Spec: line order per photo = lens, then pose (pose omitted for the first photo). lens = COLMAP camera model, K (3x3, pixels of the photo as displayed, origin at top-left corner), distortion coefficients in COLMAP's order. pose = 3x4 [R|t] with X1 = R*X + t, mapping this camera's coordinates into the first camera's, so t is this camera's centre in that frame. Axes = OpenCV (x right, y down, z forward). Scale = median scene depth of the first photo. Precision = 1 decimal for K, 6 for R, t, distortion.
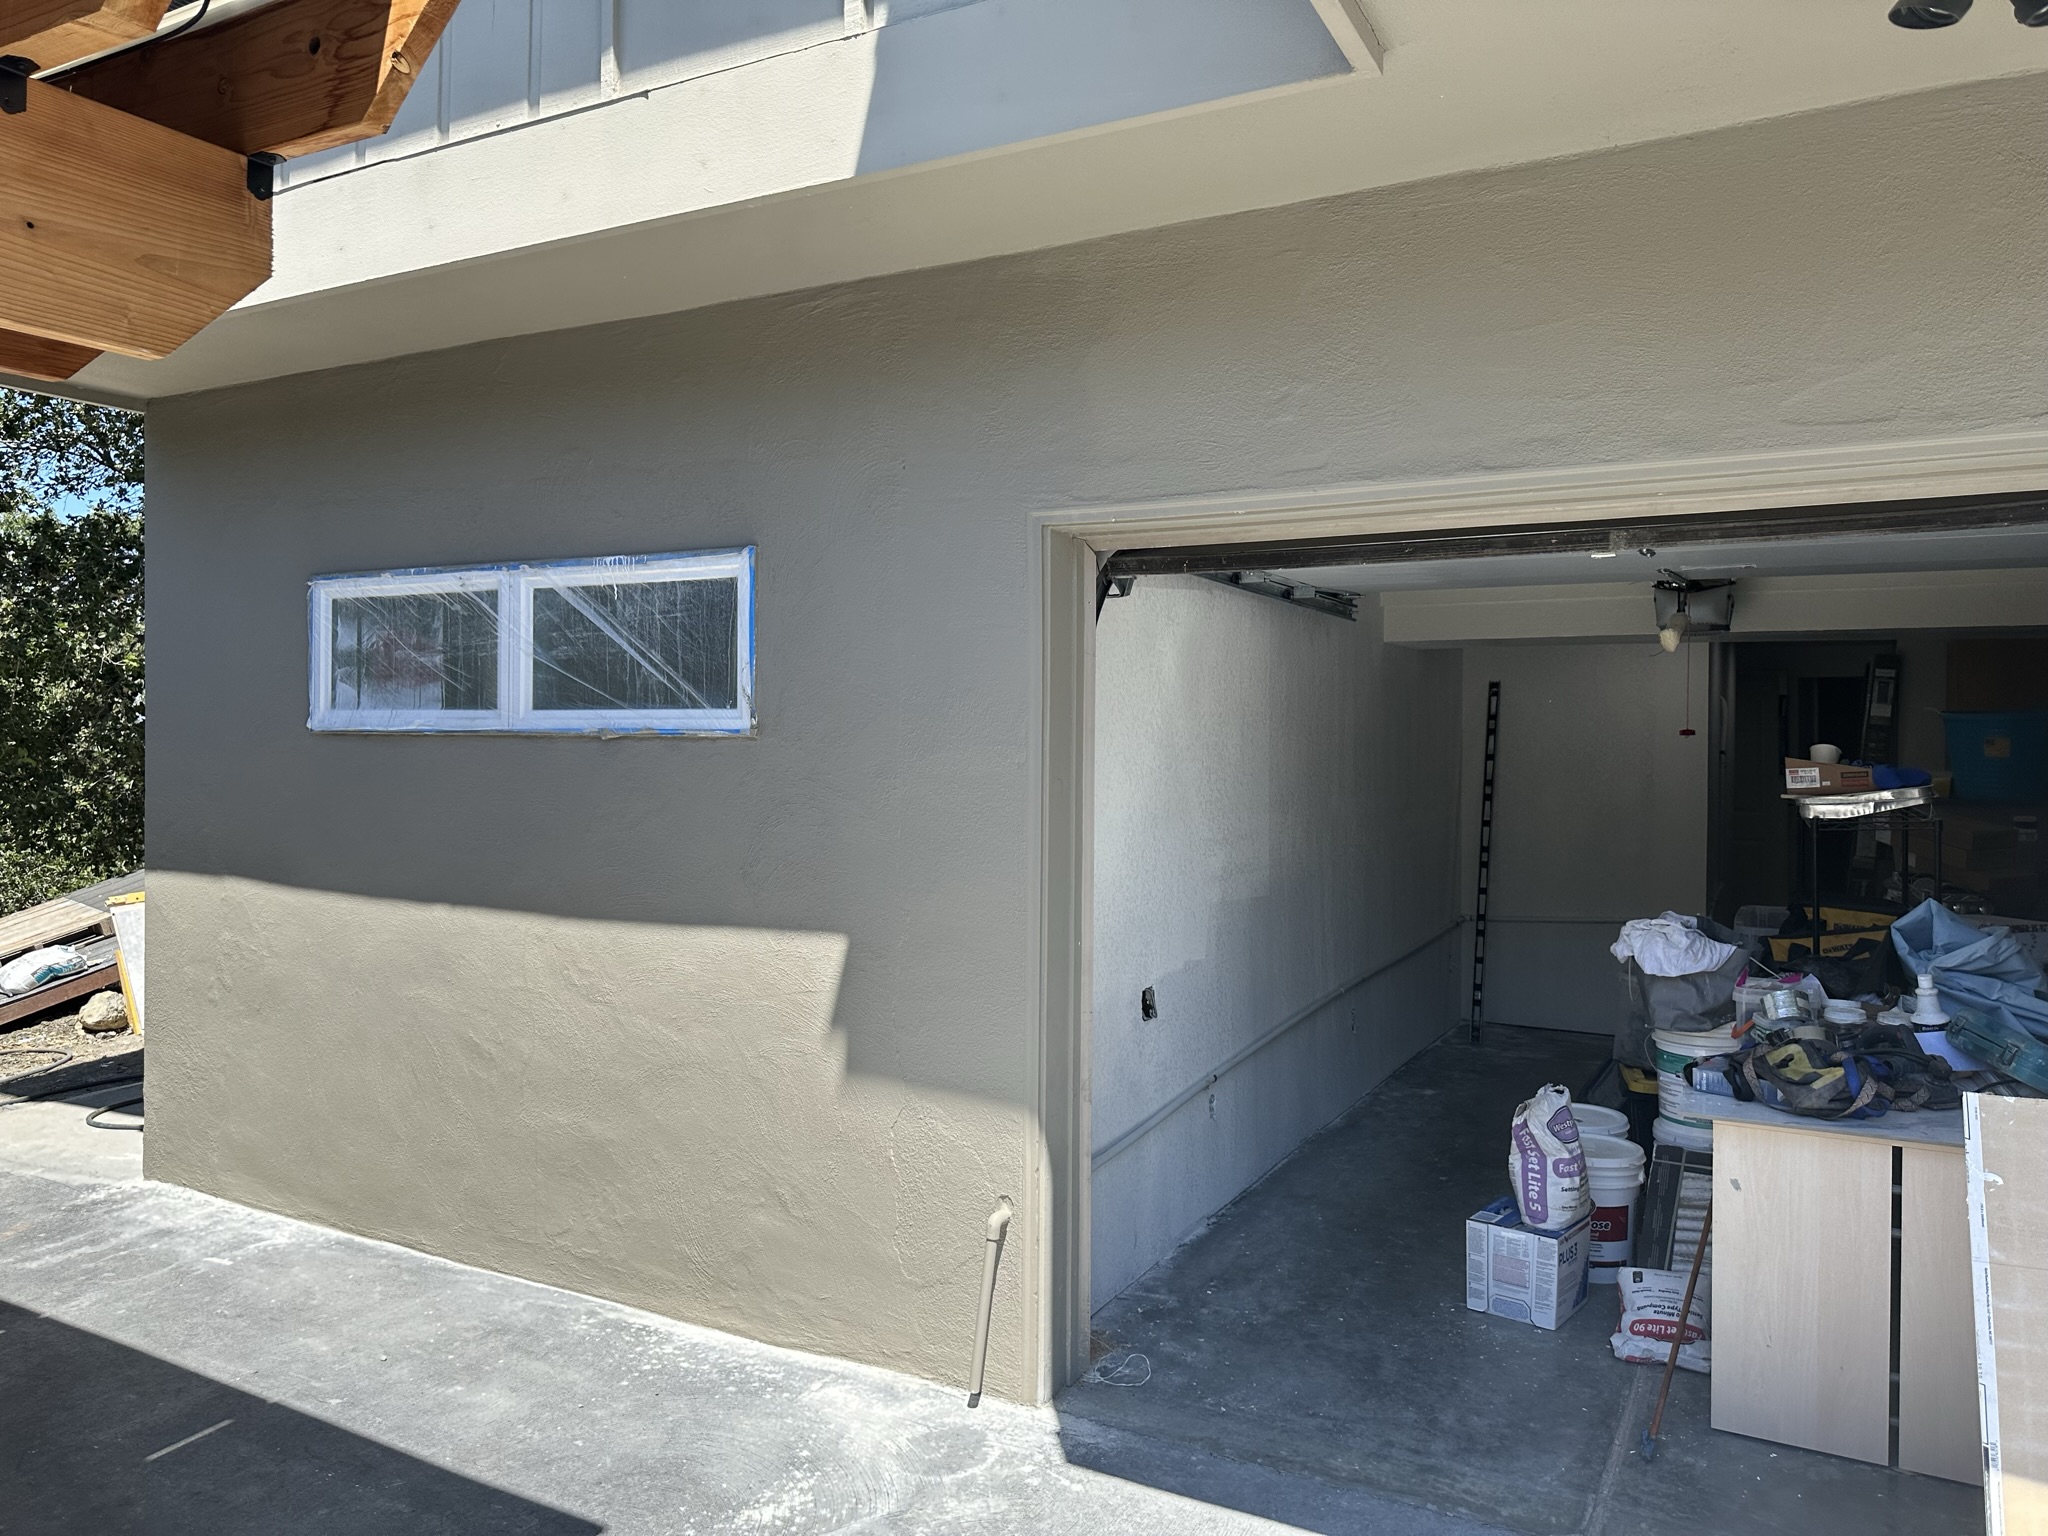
lens RADIAL K [[1429.2, 0, 1013.9], [0, 1429.2, 752.5], [0, 0, 1]] dist [0.044889, -0.054010]
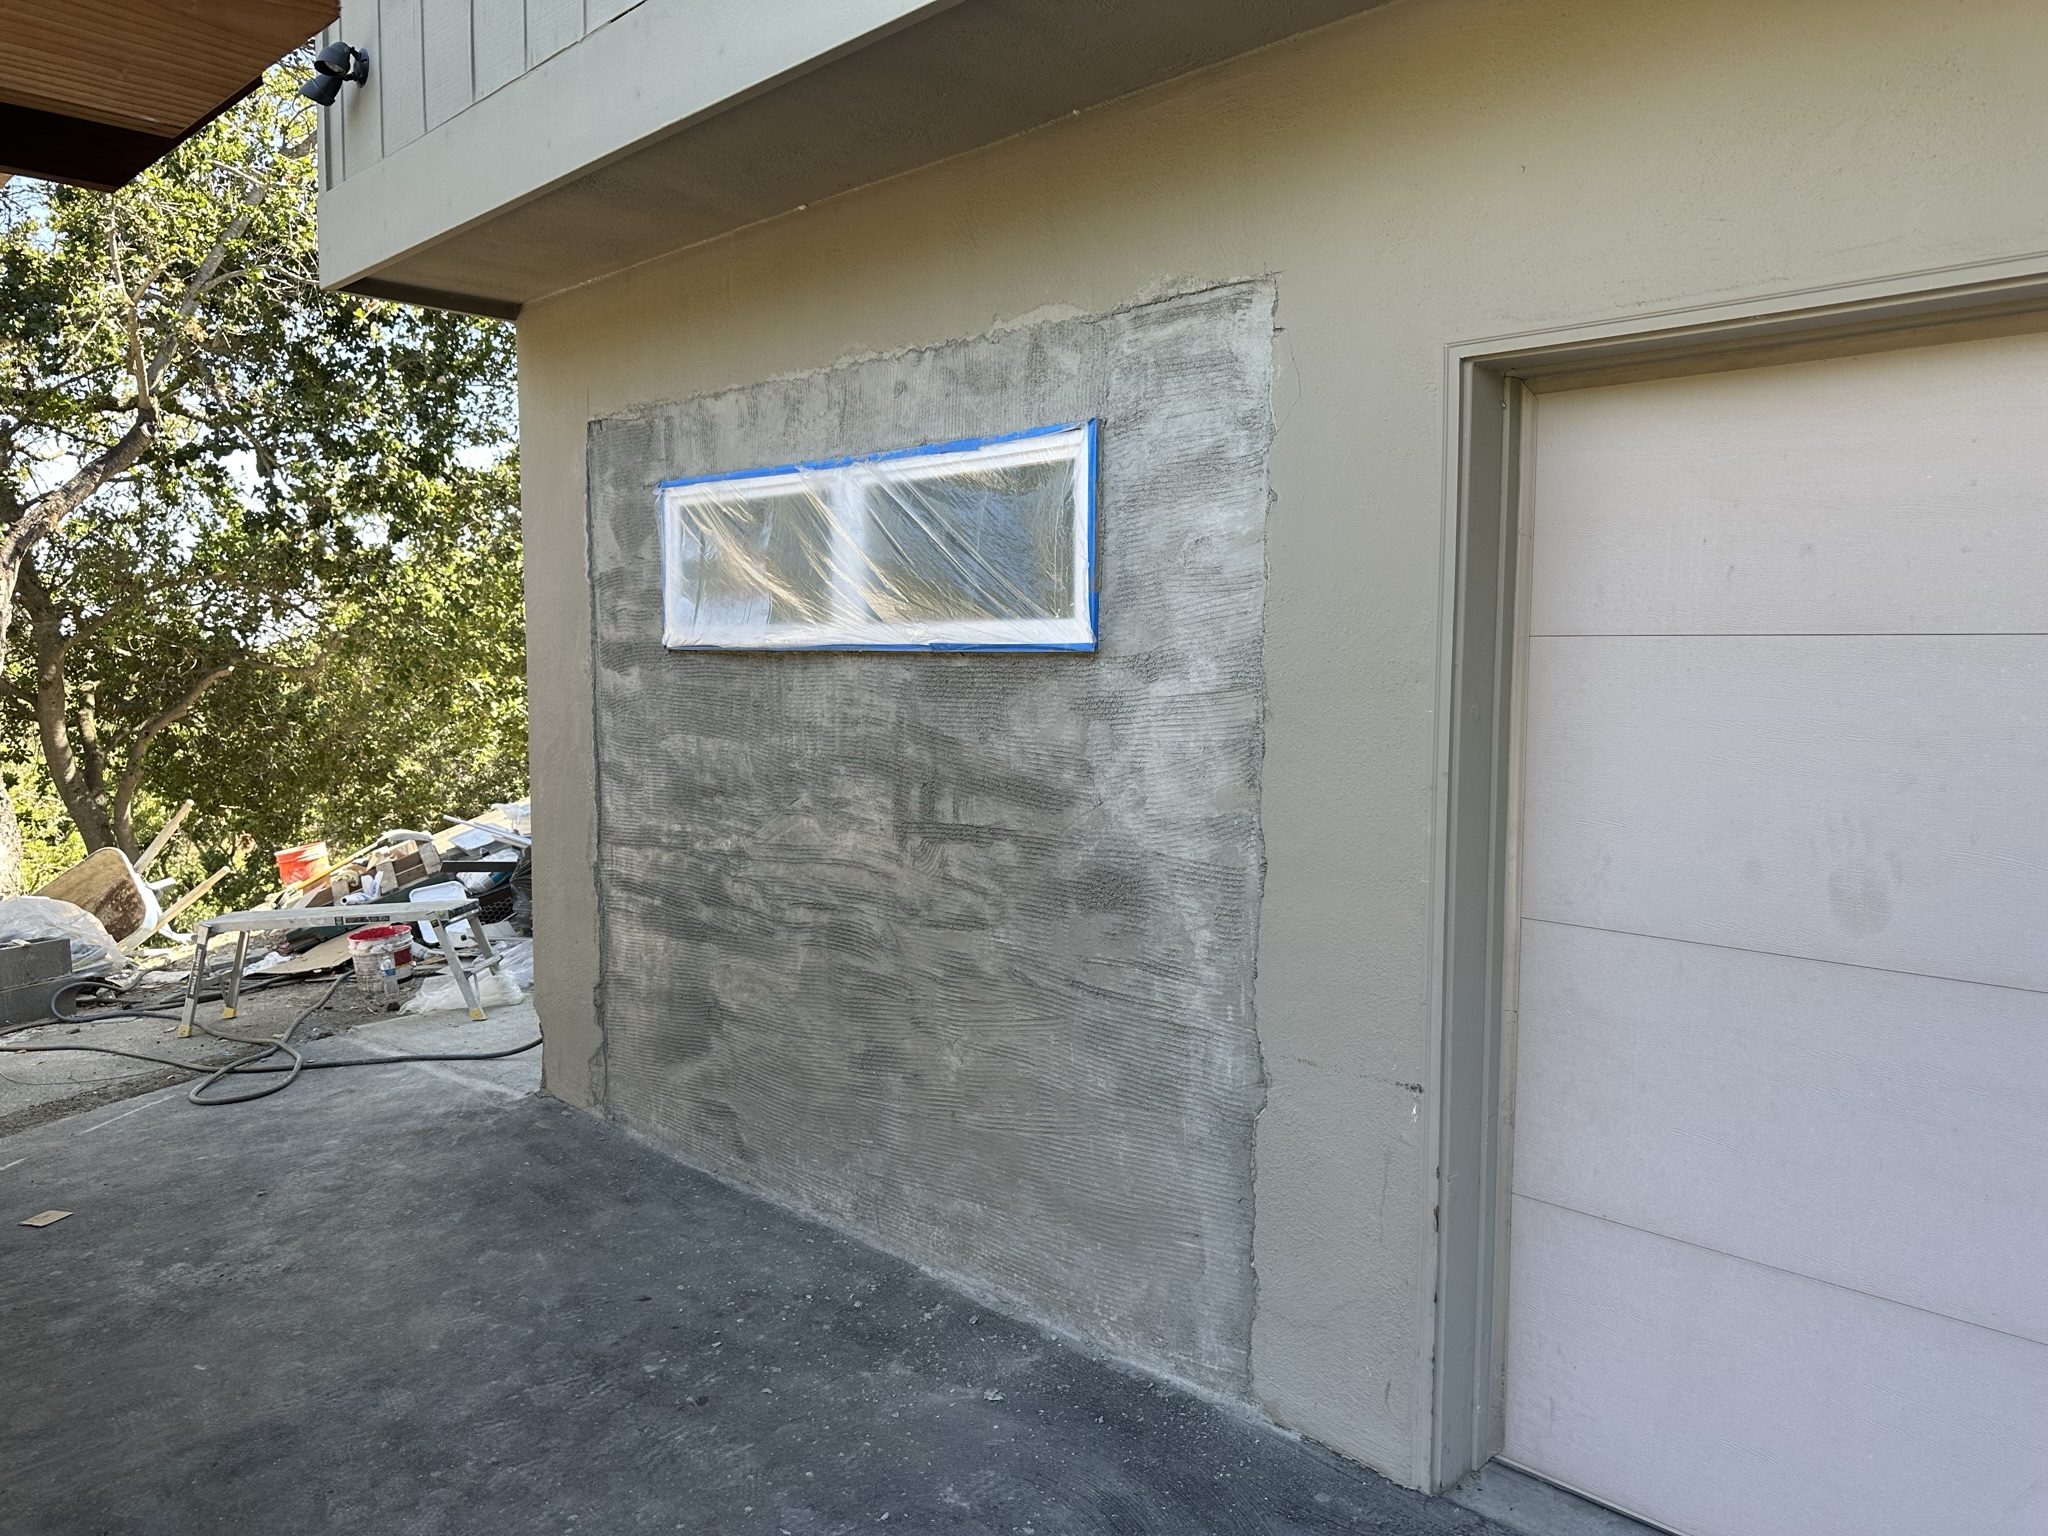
lens RADIAL K [[1429.2, 0, 1017.3], [0, 1429.2, 777.9], [0, 0, 1]] dist [0.044889, -0.054010]
pose [[0.961459, 0.006767, -0.274866, 0.005269], [0.020196, 0.995258, 0.095147, -0.015164], [0.274206, -0.097031, 0.956763, 0.149594]]
